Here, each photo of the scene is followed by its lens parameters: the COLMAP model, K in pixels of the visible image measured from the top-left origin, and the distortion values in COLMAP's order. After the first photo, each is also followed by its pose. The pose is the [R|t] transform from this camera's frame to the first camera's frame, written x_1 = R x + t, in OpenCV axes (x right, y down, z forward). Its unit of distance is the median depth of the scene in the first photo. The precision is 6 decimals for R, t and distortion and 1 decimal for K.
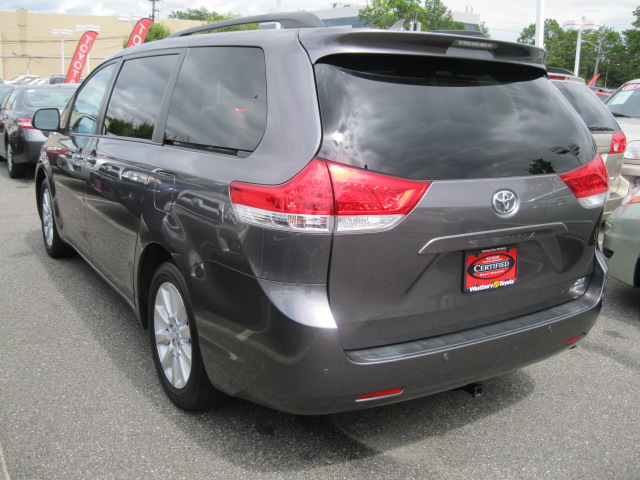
lens RADIAL K [[648.4, 0, 313.1], [0, 648.4, 251.3], [0, 0, 1]] dist [-0.132017, 0.000000]
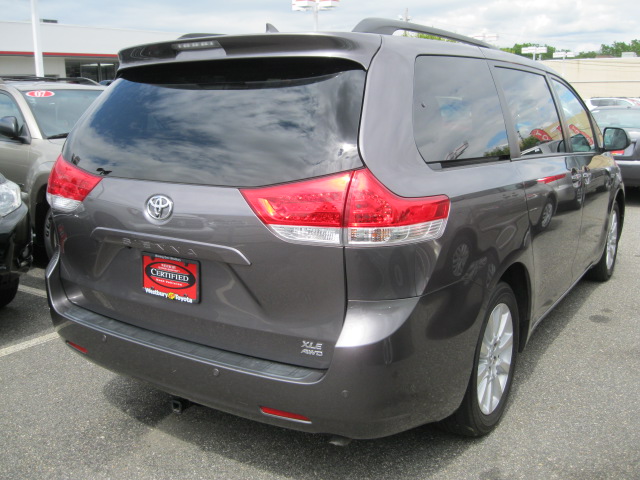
lens RADIAL K [[648.4, 0, 311.7], [0, 648.4, 220.1], [0, 0, 1]] dist [-0.132017, 0.000000]
pose [[0.425472, 0.133071, -0.895135, 1.208370], [-0.198927, 0.978689, 0.050939, -0.146943], [0.882837, 0.156394, 0.442876, 0.747687]]
